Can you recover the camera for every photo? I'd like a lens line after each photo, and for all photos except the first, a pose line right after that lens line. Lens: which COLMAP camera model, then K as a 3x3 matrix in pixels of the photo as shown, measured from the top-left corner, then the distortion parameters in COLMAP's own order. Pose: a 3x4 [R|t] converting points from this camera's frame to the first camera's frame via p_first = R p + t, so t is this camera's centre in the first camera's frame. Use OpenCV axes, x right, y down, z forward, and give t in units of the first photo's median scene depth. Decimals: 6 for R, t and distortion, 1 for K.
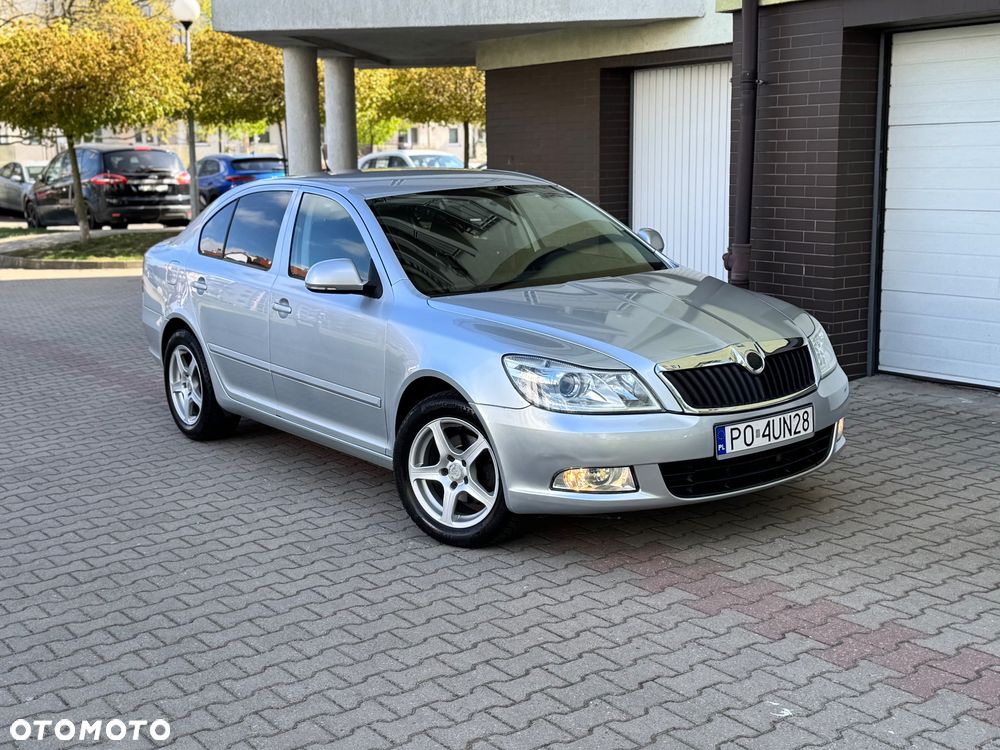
lens RADIAL K [[1325.4, 0, 501.0], [0, 1325.4, 377.9], [0, 0, 1]] dist [0.107869, 0.000000]
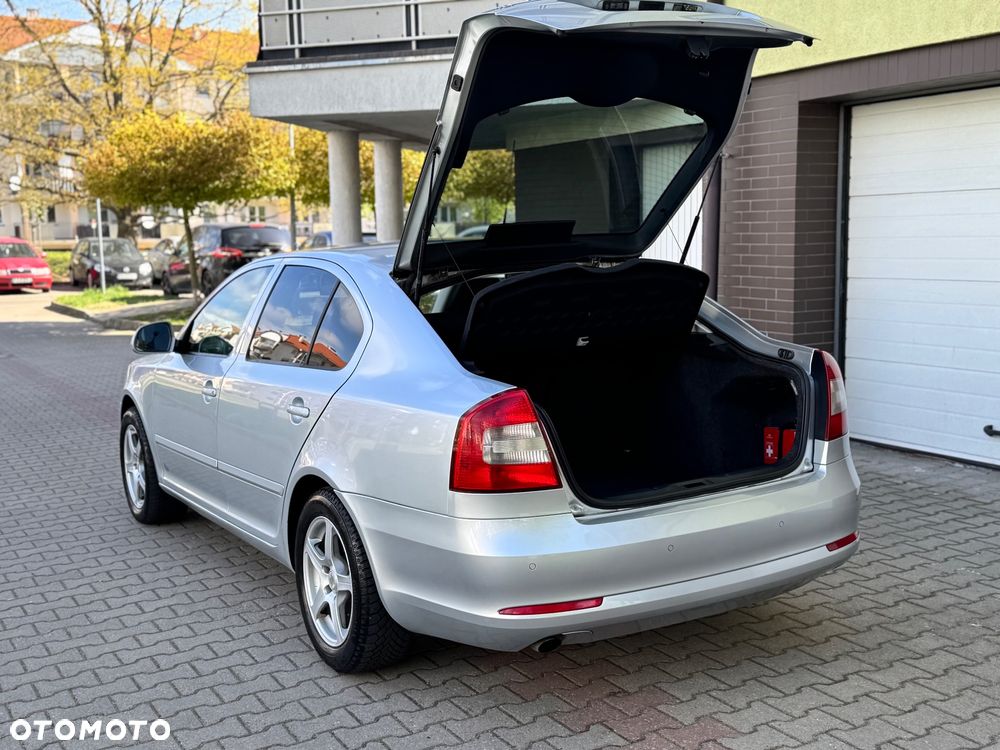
lens RADIAL K [[1189.7, 0, 503.1], [0, 1189.7, 377.4], [0, 0, 1]] dist [0.086460, 0.000000]
pose [[0.994850, 0.008957, -0.100957, 0.189934], [-0.013326, 0.999000, -0.042685, -0.013358], [0.100474, 0.043810, 0.993975, 0.117776]]
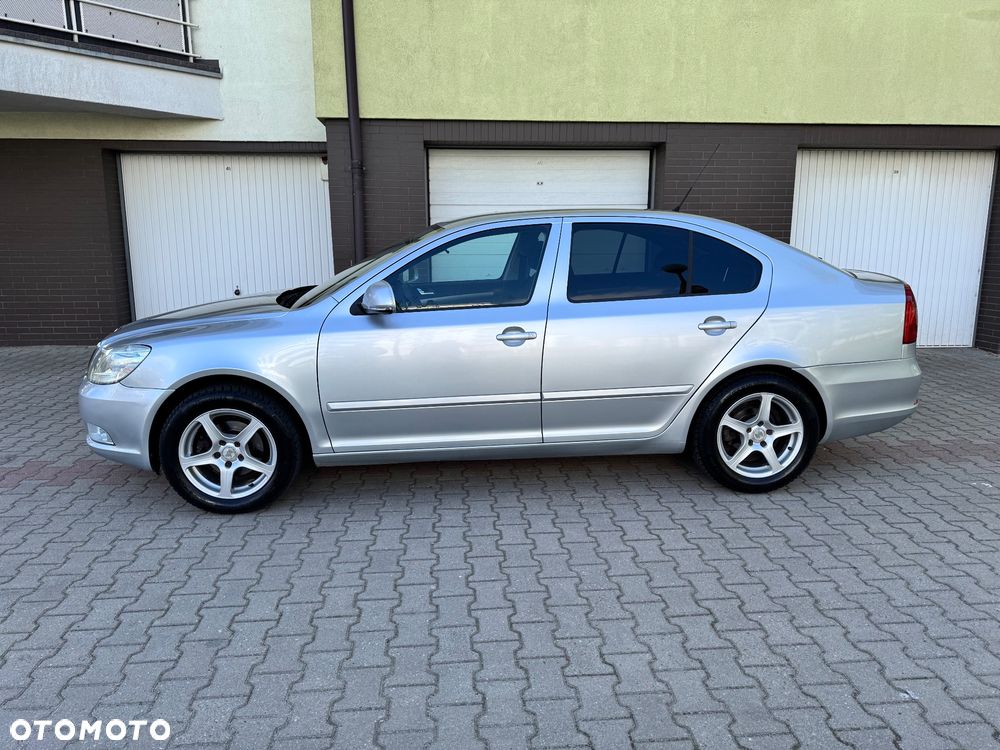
lens RADIAL K [[698.2, 0, 510.9], [0, 698.2, 375.0], [0, 0, 1]] dist [0.017417, -0.029105]
pose [[0.518660, -0.145571, 0.842497, -0.689962], [0.129065, 0.987437, 0.091159, -0.064208], [-0.845183, 0.061456, 0.530932, 0.726718]]
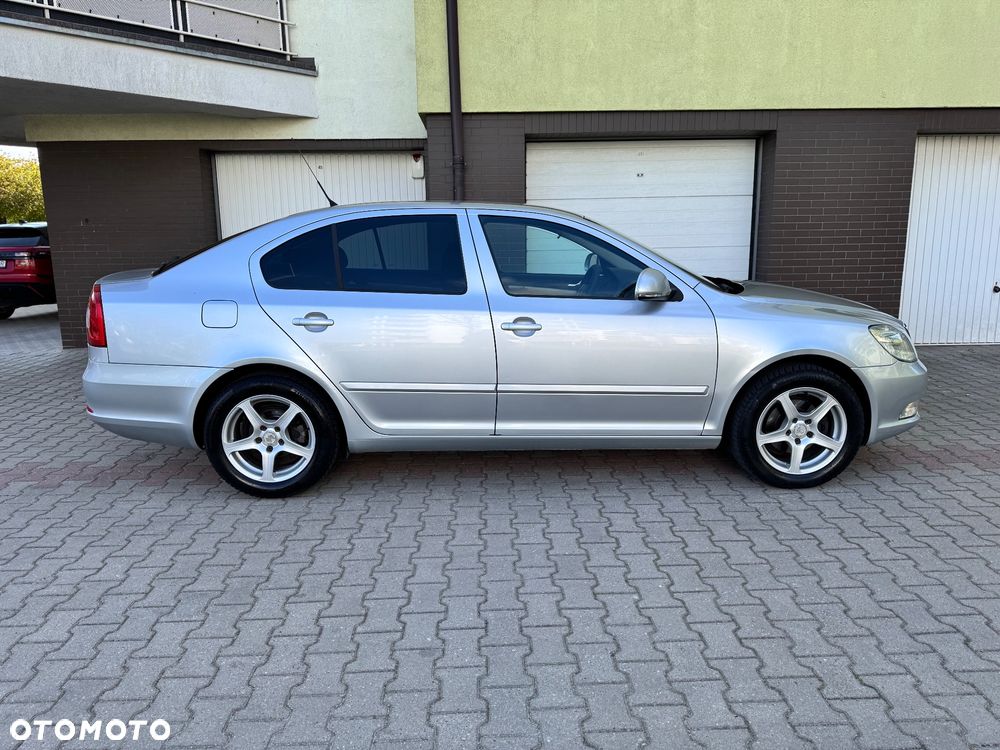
lens RADIAL K [[698.2, 0, 507.7], [0, 698.2, 375.5], [0, 0, 1]] dist [0.017417, -0.029105]
pose [[0.567267, -0.147604, 0.810198, -0.730568], [0.134763, 0.987183, 0.085493, -0.075542], [-0.812433, 0.060687, 0.579888, 0.841703]]
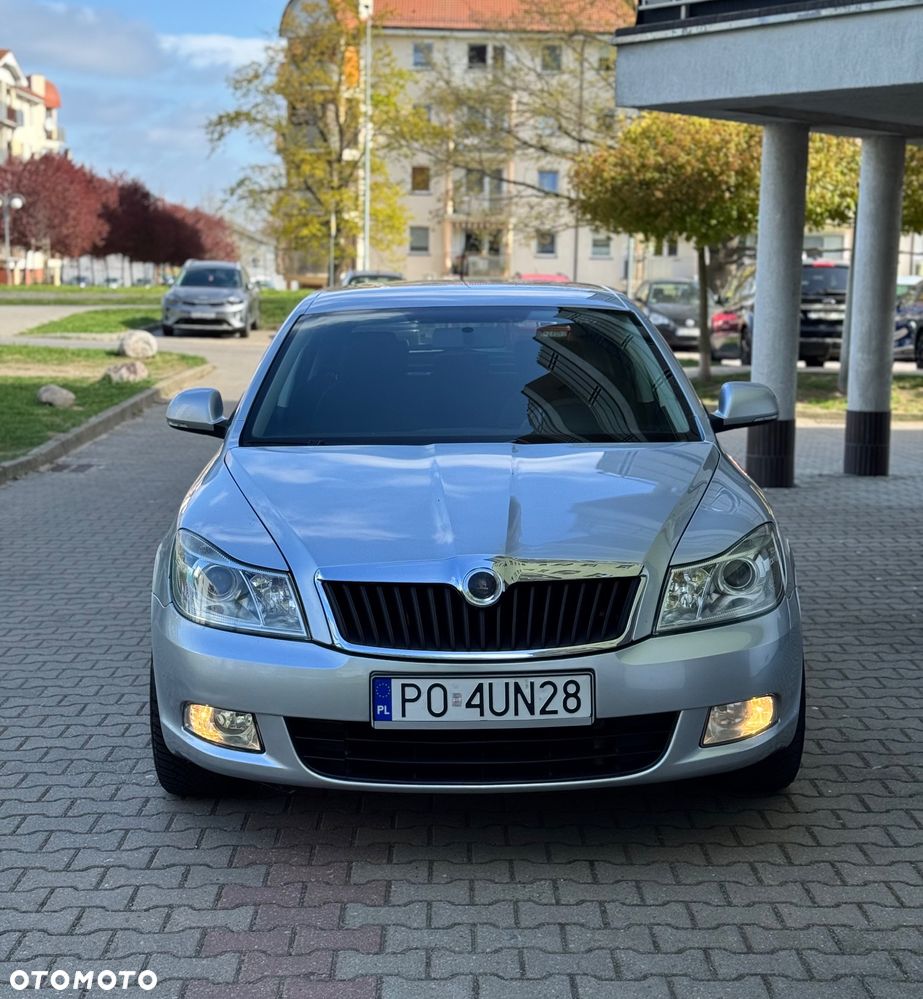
lens RADIAL K [[1727.4, 0, 455.2], [0, 1727.4, 489.7], [0, 0, 1]] dist [0.129591, 0.000000]
pose [[0.818930, 0.102019, -0.564753, 0.622514], [-0.126806, 0.991916, -0.004695, -0.051517], [0.559709, 0.075459, 0.825246, 0.302255]]
